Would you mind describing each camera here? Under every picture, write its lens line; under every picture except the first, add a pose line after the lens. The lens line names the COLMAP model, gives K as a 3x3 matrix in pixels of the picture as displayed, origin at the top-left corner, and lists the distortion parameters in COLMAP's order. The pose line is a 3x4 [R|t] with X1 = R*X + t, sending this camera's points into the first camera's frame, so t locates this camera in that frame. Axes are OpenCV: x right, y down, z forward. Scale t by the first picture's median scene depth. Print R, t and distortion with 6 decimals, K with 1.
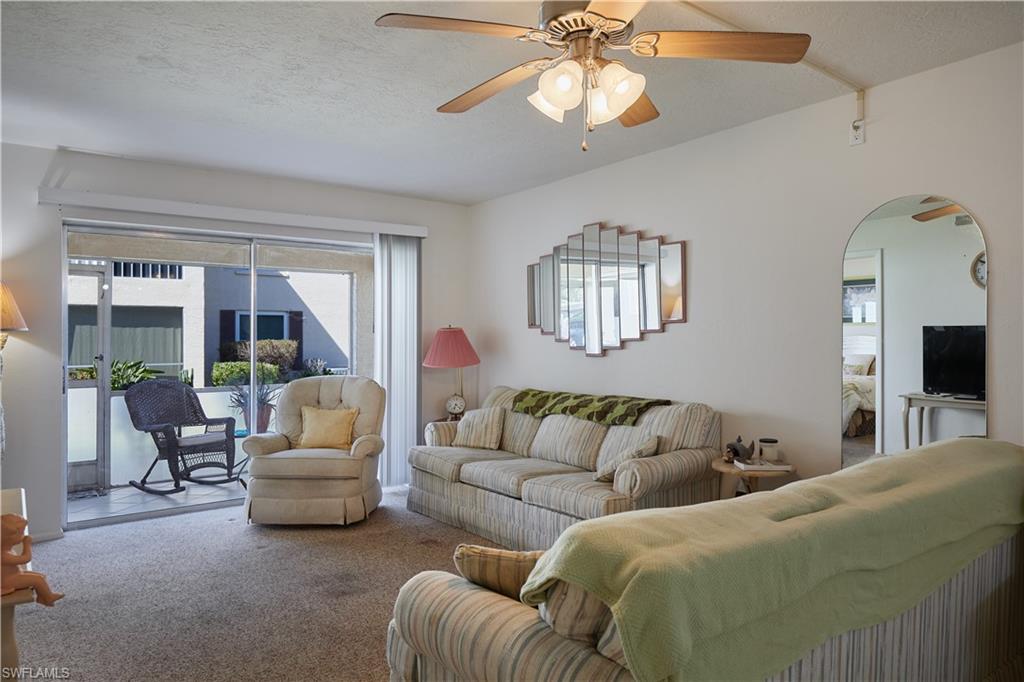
lens RADIAL K [[681.3, 0, 512.0], [0, 681.3, 341.0], [0, 0, 1]] dist [-0.000007, -0.000245]
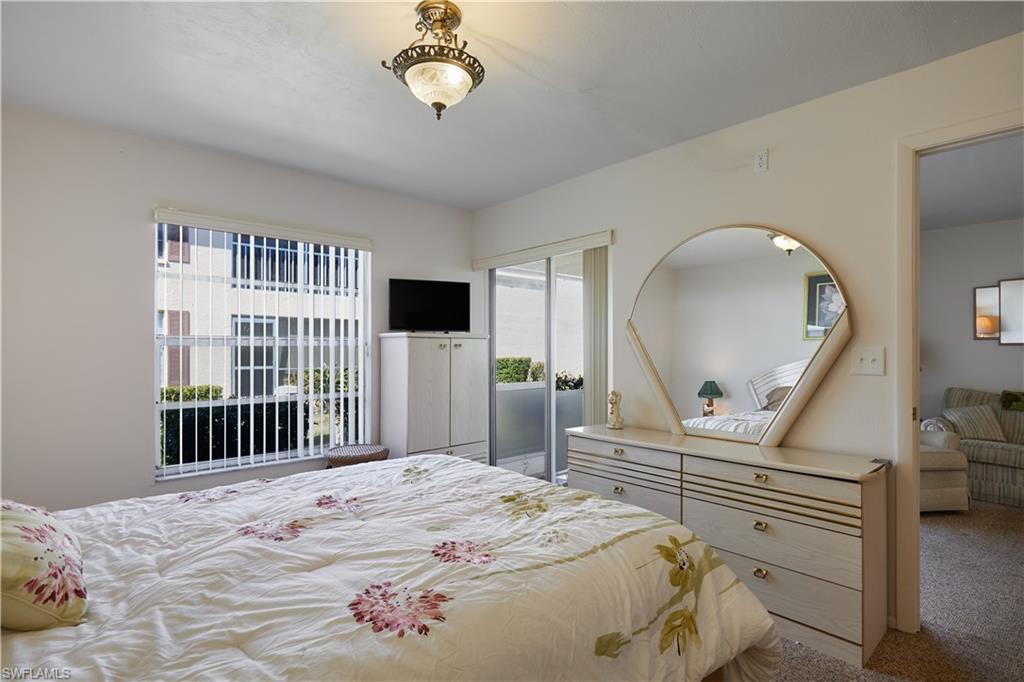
lens RADIAL K [[510.6, 0, 512.0], [0, 510.6, 341.0], [0, 0, 1]] dist [0.000450, 0.000146]
pose [[0.996216, 0.006664, 0.086661, -1.090848], [-0.005319, 0.999862, -0.015749, 0.002102], [-0.086754, 0.015228, 0.996113, 0.207497]]
